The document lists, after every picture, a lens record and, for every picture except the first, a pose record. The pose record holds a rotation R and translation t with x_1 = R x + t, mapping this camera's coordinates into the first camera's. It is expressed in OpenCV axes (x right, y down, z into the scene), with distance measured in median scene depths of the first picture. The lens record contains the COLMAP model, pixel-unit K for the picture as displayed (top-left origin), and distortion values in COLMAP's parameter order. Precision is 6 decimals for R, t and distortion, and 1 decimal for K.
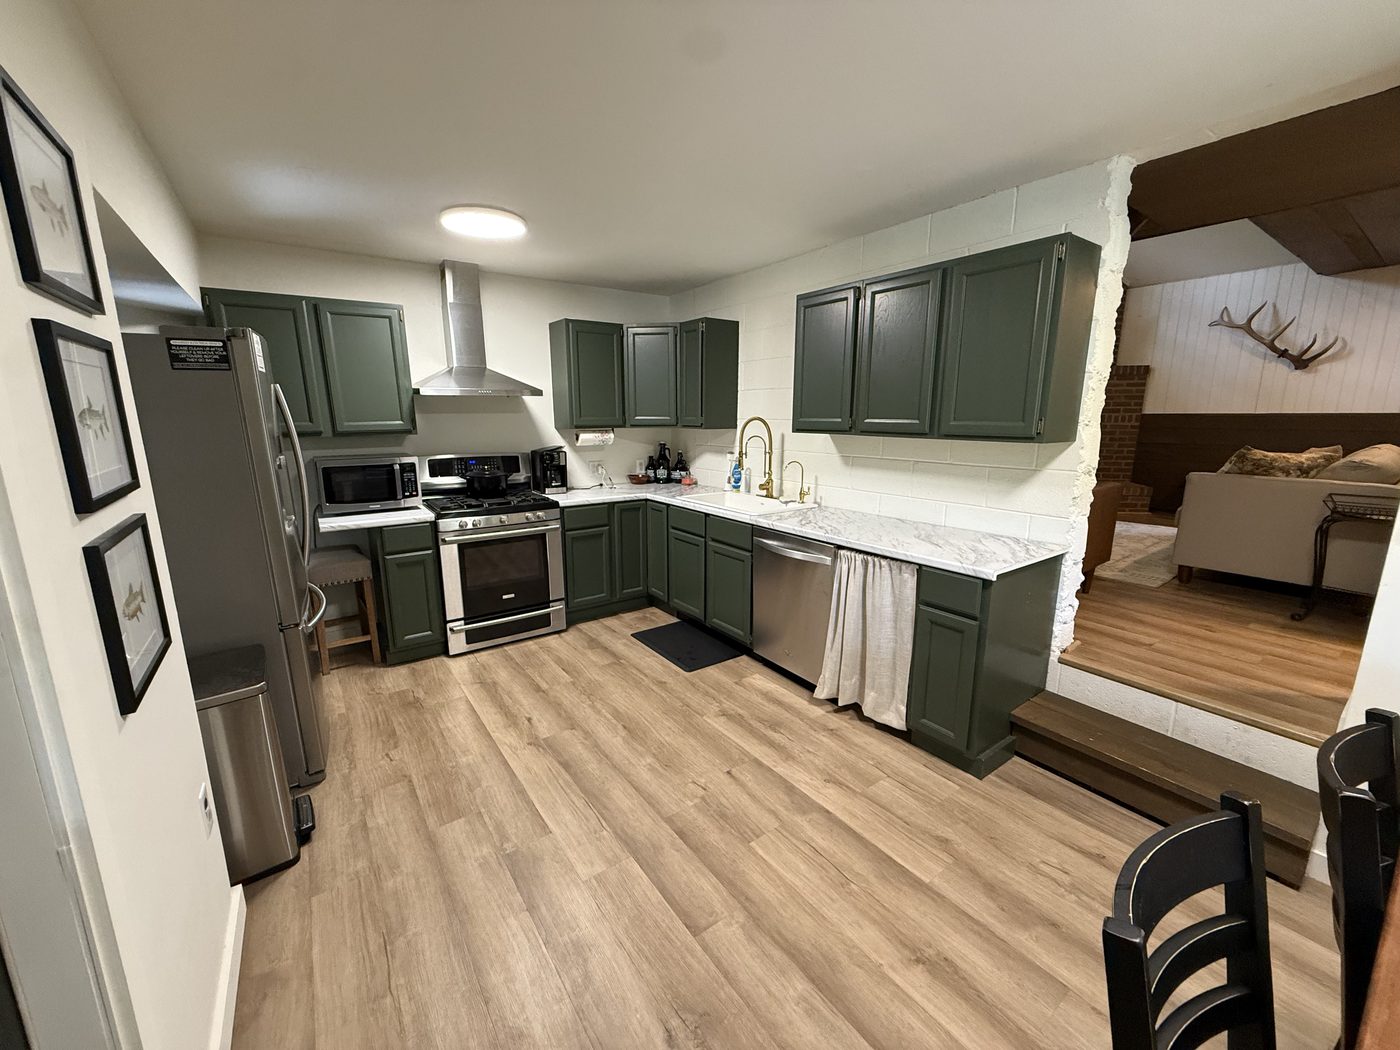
lens RADIAL K [[559.4, 0, 695.9], [0, 559.4, 525.4], [0, 0, 1]] dist [-0.000332, -0.000023]
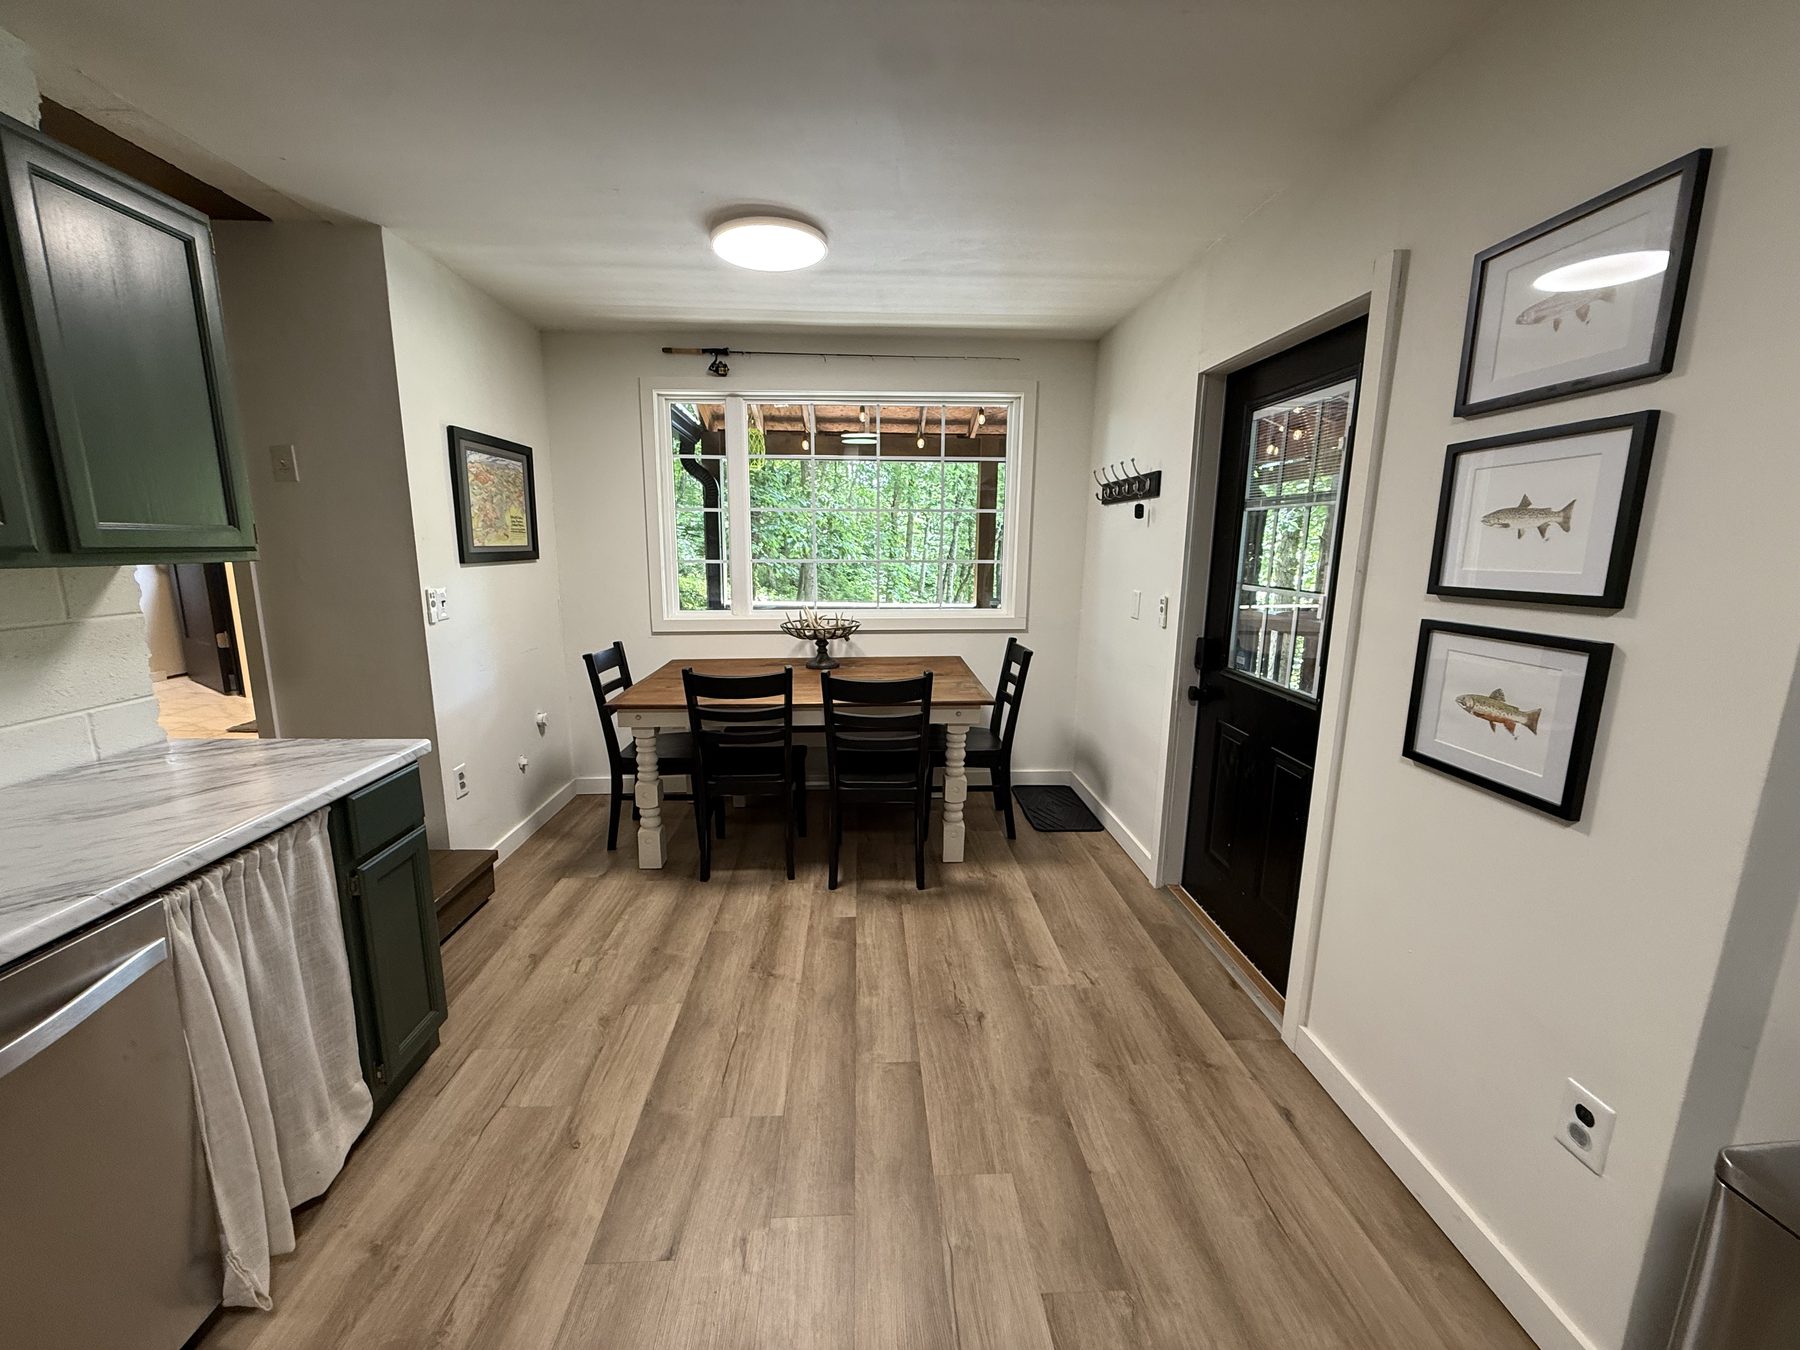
lens RADIAL K [[719.2, 0, 895.9], [0, 719.2, 679.0], [0, 0, 1]] dist [-0.000332, -0.000023]
pose [[-0.844921, -0.103897, 0.524704, -0.476298], [0.098348, 0.934055, 0.343321, -0.267203], [-0.525772, 0.341682, -0.778984, 1.525278]]
